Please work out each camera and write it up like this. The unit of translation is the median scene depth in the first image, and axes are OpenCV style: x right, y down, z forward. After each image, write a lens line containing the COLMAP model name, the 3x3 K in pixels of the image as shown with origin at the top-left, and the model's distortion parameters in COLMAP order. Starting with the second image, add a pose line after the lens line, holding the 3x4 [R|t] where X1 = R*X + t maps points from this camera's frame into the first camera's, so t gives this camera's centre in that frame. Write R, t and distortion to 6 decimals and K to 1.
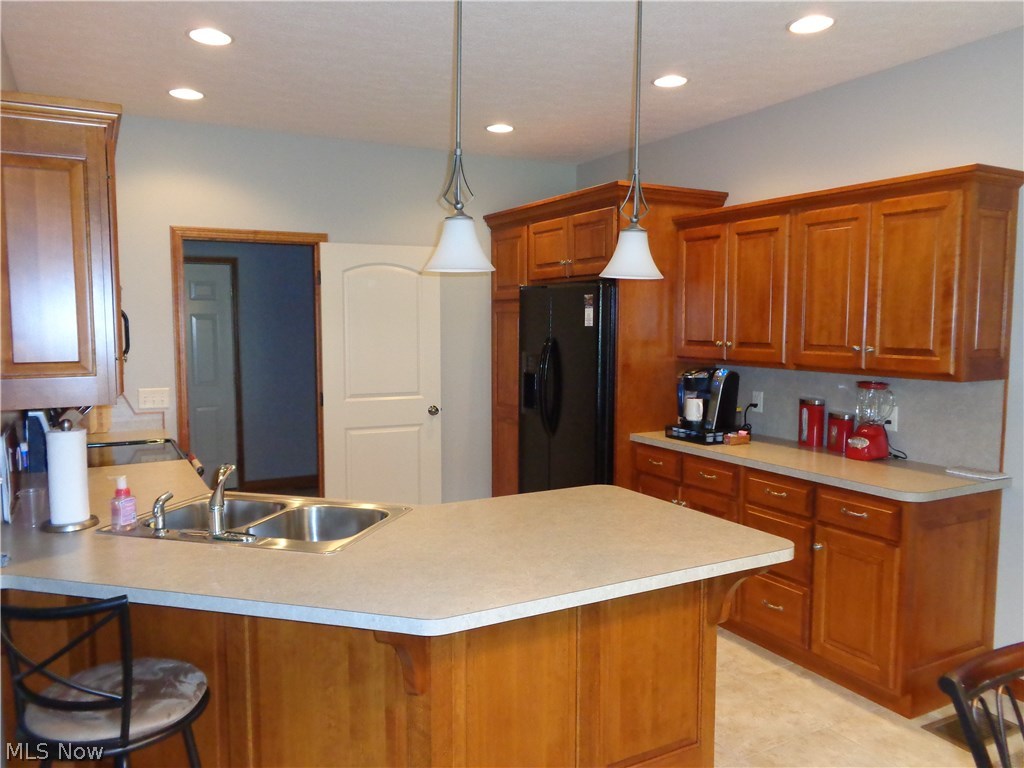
lens RADIAL K [[779.3, 0, 508.6], [0, 779.3, 381.1], [0, 0, 1]] dist [0.002289, 0.001574]
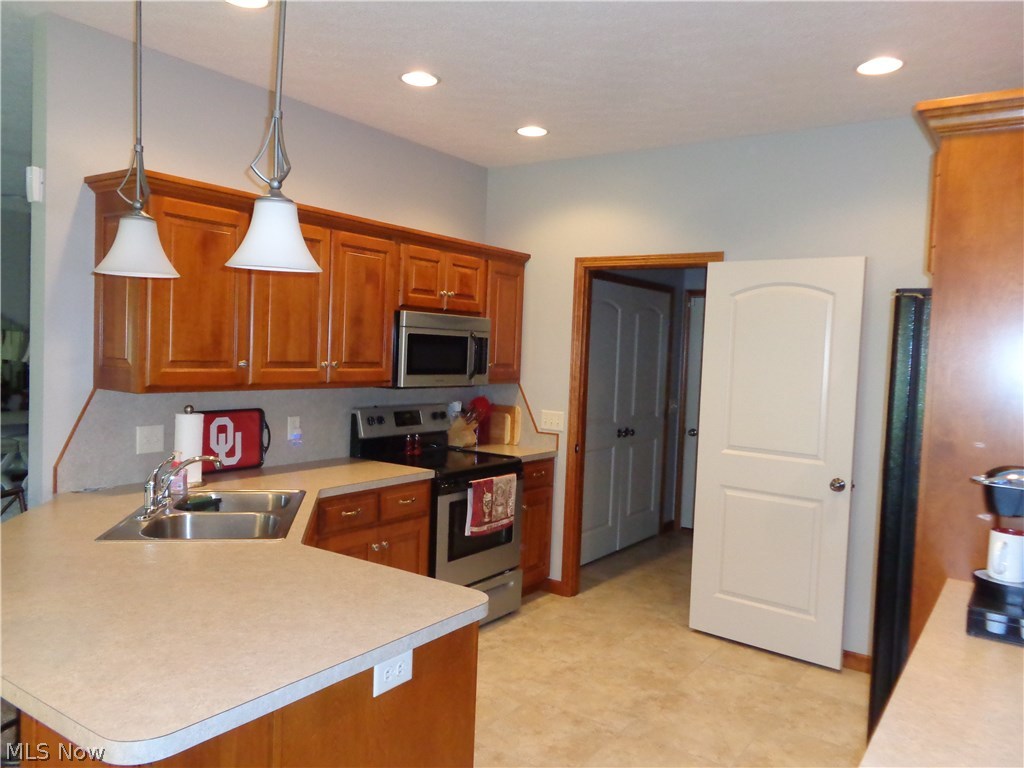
lens RADIAL K [[778.3, 0, 512.0], [0, 778.3, 384.0], [0, 0, 1]] dist [-0.003811, -0.001288]
pose [[0.457643, 0.062925, -0.886906, 0.591490], [-0.112020, 0.993625, 0.012694, -0.044833], [0.882051, 0.093542, 0.461775, 0.600355]]
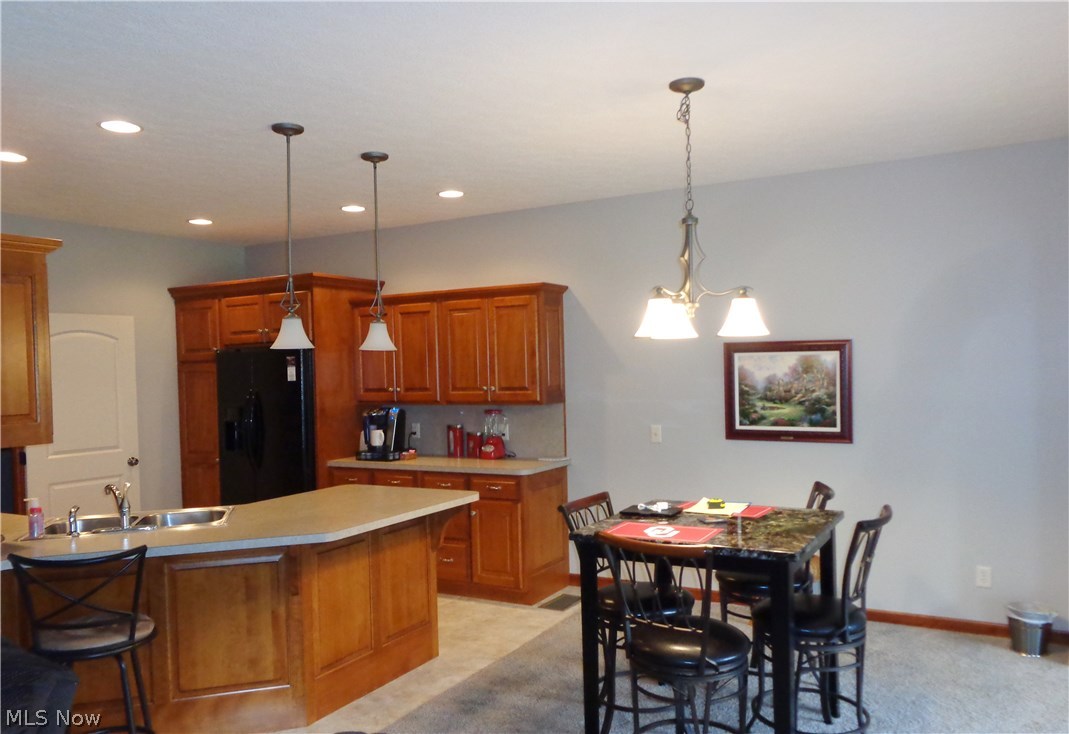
lens RADIAL K [[815.0, 0, 534.5], [0, 815.0, 367.0], [0, 0, 1]] dist [-0.000447, -0.000316]
pose [[0.853530, -0.023963, 0.520493, -0.314938], [0.068738, 0.995390, -0.066892, 0.031033], [-0.516490, 0.092872, 0.851242, -0.449805]]
